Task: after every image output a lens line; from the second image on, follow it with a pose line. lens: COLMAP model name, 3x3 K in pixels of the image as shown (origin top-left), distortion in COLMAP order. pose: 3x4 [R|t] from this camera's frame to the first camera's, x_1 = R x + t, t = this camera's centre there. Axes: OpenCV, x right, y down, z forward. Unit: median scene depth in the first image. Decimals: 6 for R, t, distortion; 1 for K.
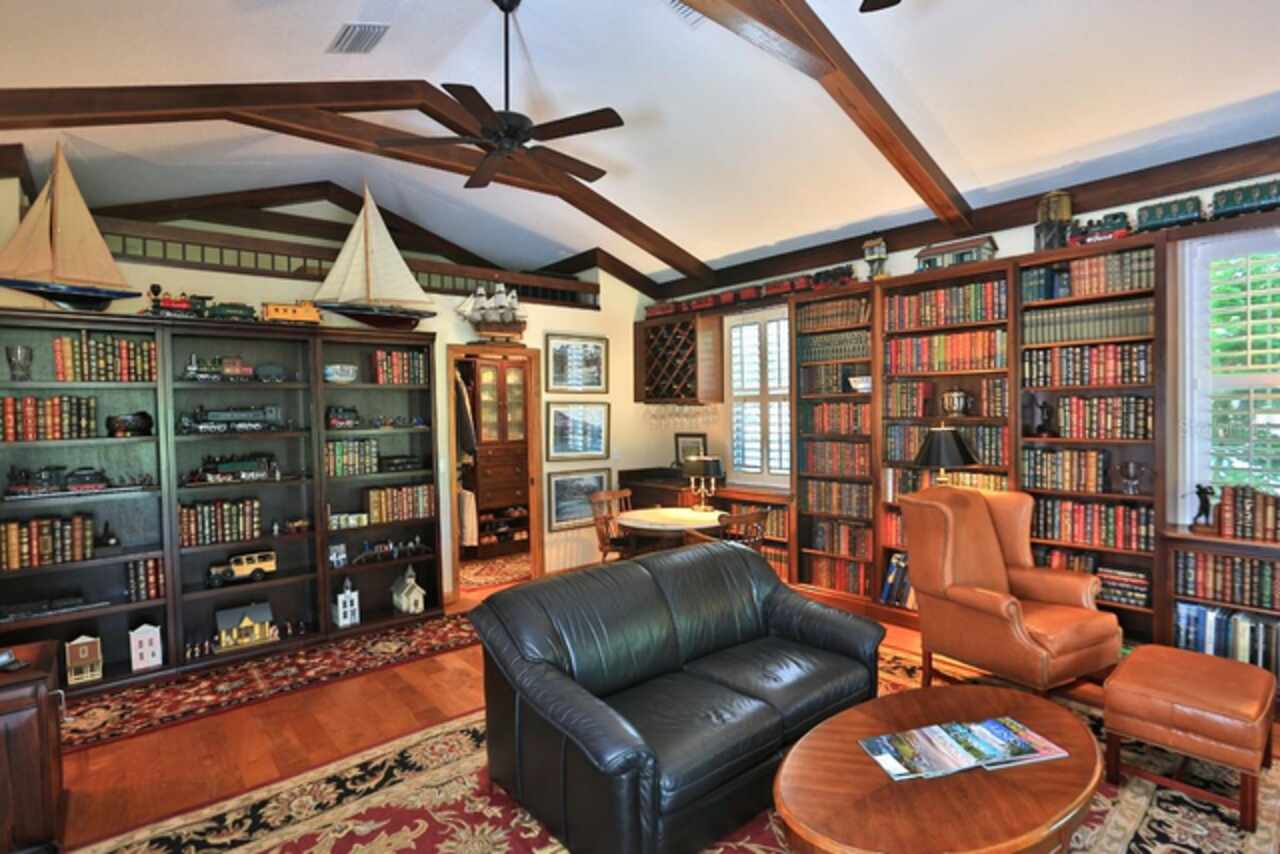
lens RADIAL K [[636.1, 0, 648.5], [0, 636.1, 425.3], [0, 0, 1]] dist [-0.054998, 0.026859]
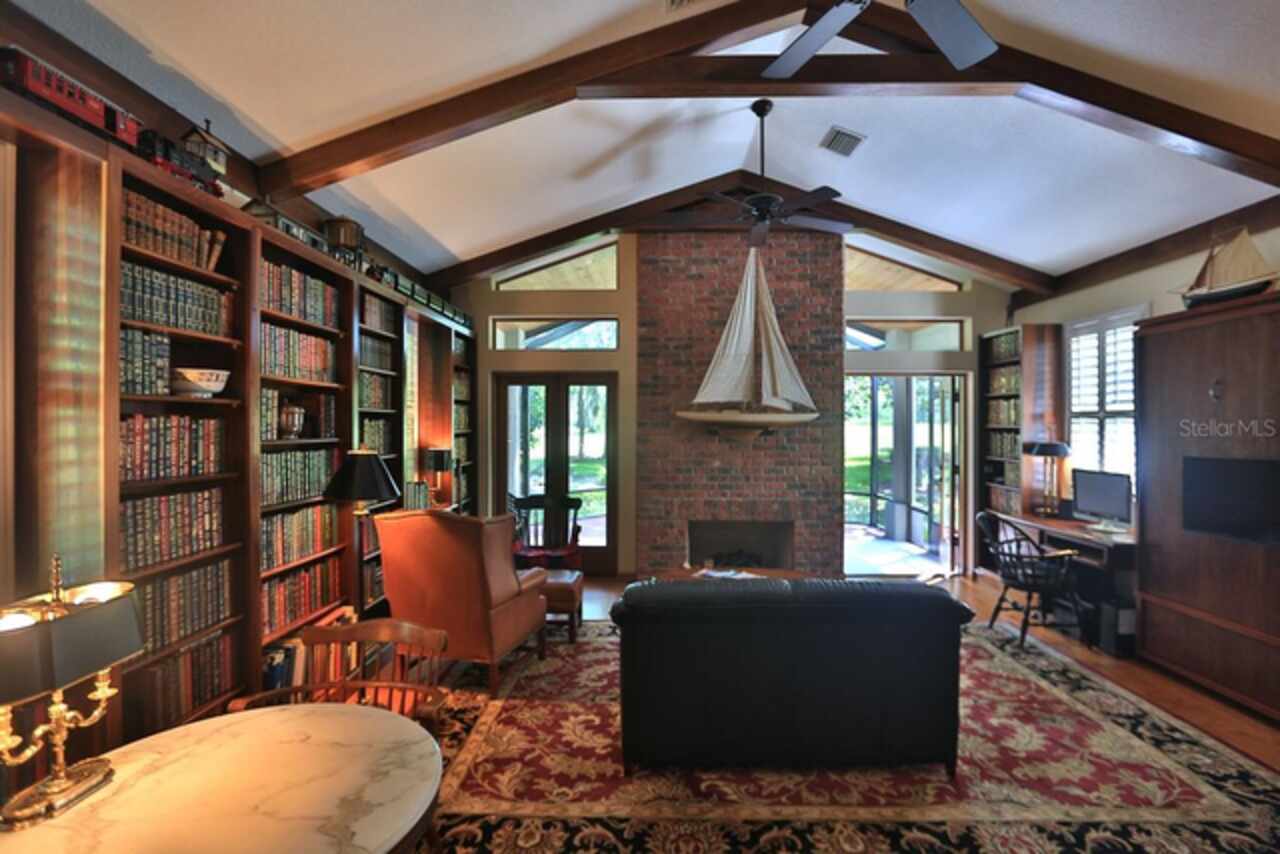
lens RADIAL K [[619.2, 0, 639.1], [0, 619.2, 420.8], [0, 0, 1]] dist [-0.049120, 0.016237]
pose [[-0.740380, 0.018979, 0.671921, -0.397613], [0.023488, 0.999721, -0.002357, -0.028183], [-0.671778, 0.014037, -0.740619, 1.509391]]
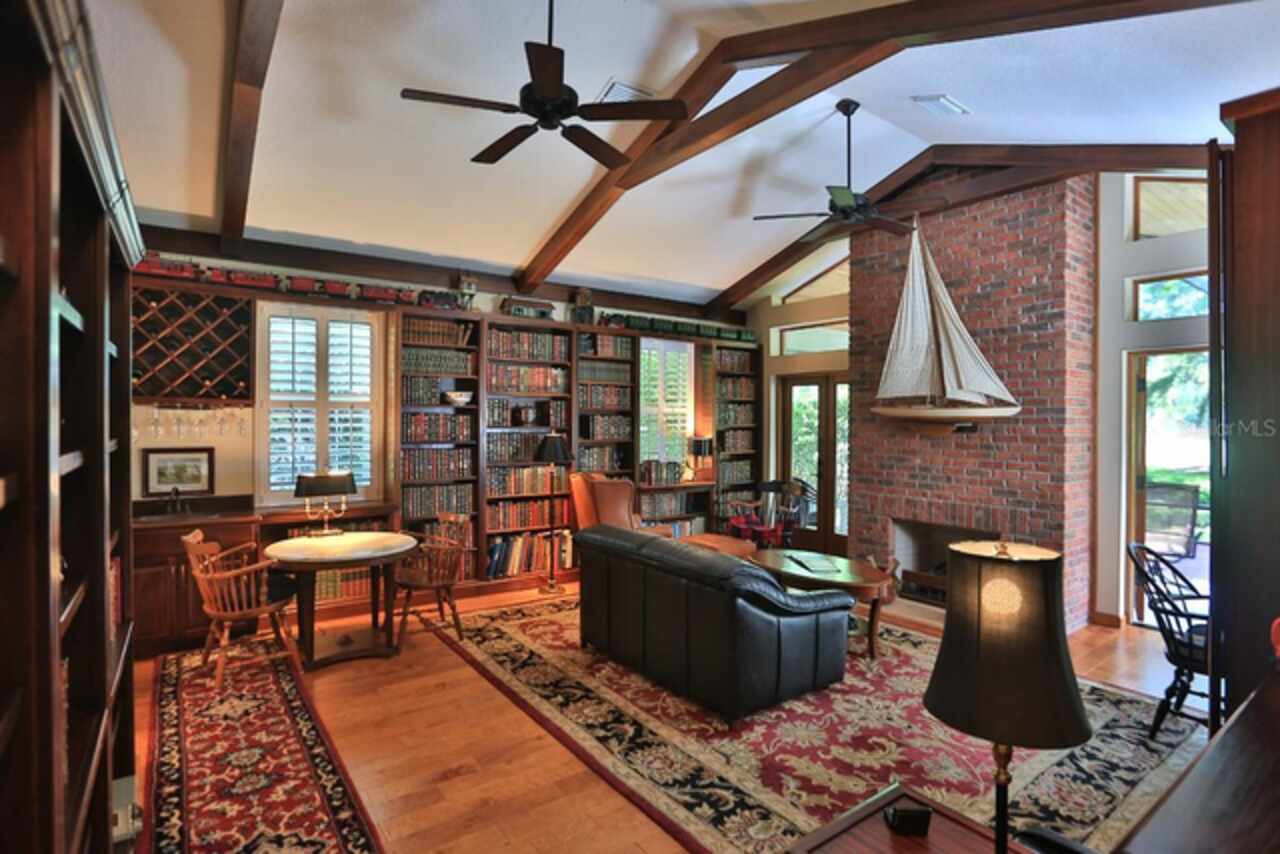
lens RADIAL K [[636.1, 0, 648.5], [0, 636.1, 425.3], [0, 0, 1]] dist [-0.054998, 0.026859]
pose [[0.078772, 0.008772, 0.996854, -1.049018], [0.012525, 0.999874, -0.009788, 0.000769], [-0.996814, 0.013256, 0.078652, 0.750297]]
